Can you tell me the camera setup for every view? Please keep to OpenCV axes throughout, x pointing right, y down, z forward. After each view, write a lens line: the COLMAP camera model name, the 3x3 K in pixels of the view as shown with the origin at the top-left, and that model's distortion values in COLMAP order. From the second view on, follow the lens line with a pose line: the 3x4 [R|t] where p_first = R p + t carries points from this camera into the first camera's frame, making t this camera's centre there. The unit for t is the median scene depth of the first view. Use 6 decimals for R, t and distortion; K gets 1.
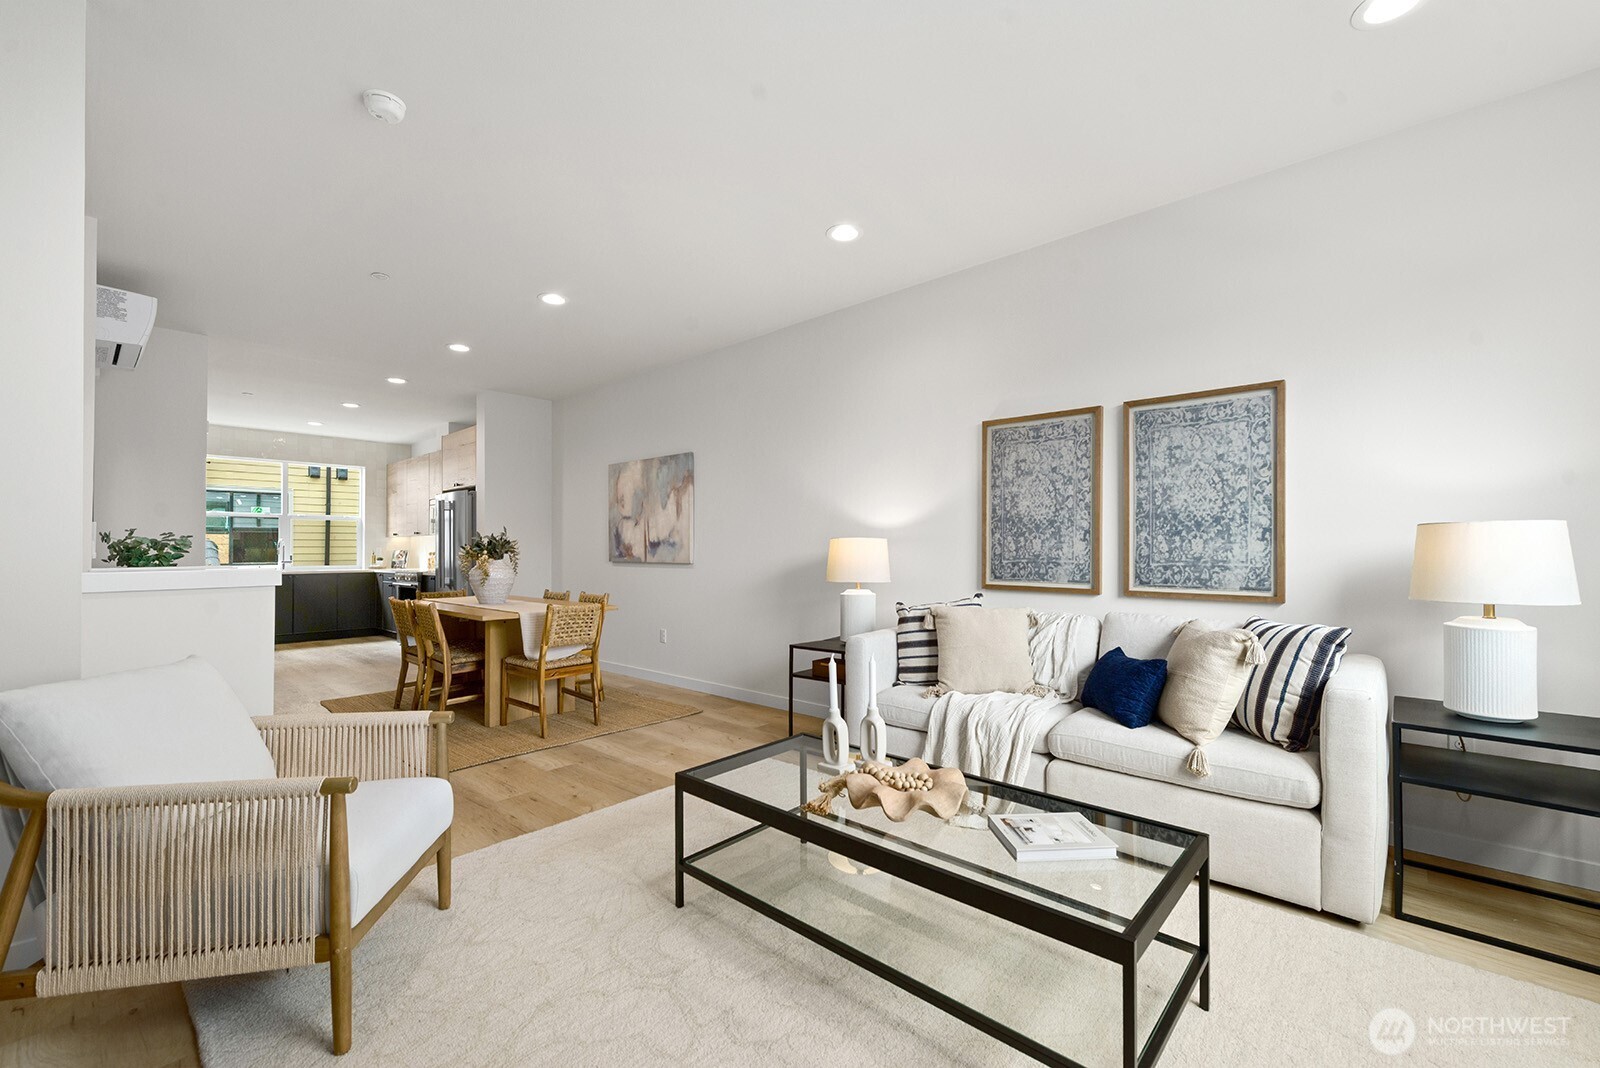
lens RADIAL K [[663.9, 0, 802.3], [0, 663.9, 541.7], [0, 0, 1]] dist [0.001019, 0.000073]
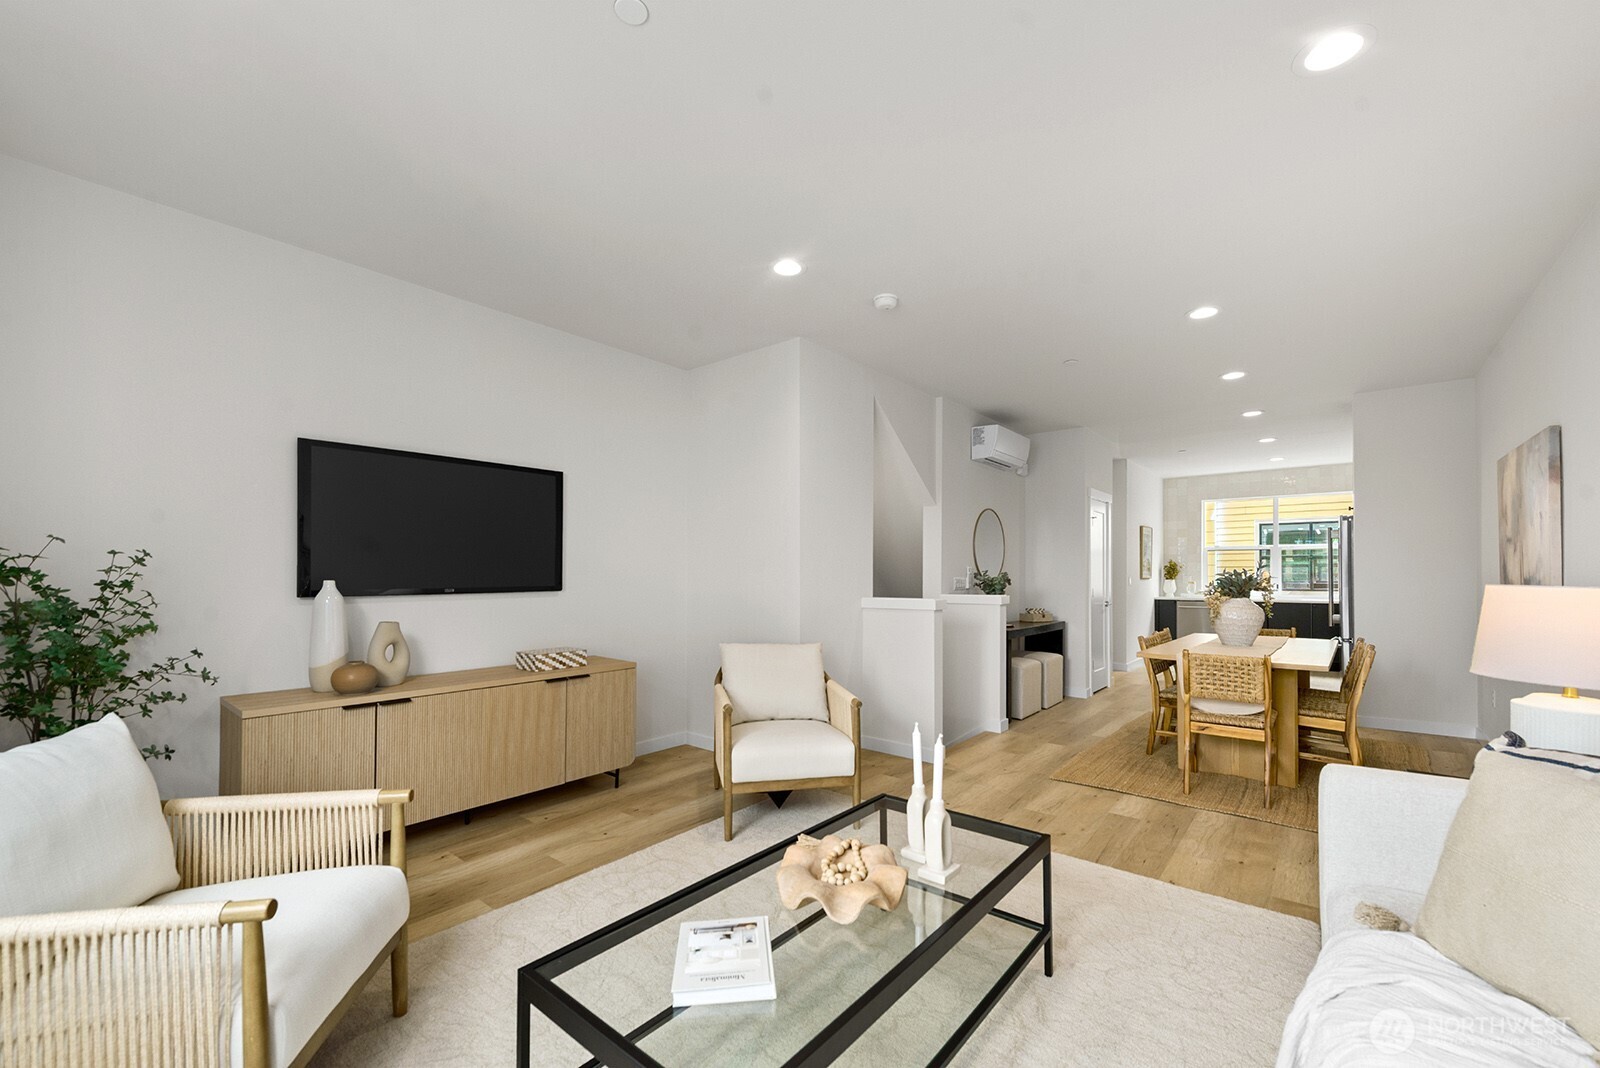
lens RADIAL K [[639.0, 0, 803.0], [0, 639.0, 573.8], [0, 0, 1]] dist [-0.000297, -0.000017]
pose [[0.053494, 0.008227, -0.998534, 0.332384], [0.006813, 0.999940, 0.008604, -0.016201], [0.998545, -0.007263, 0.053434, 0.294603]]
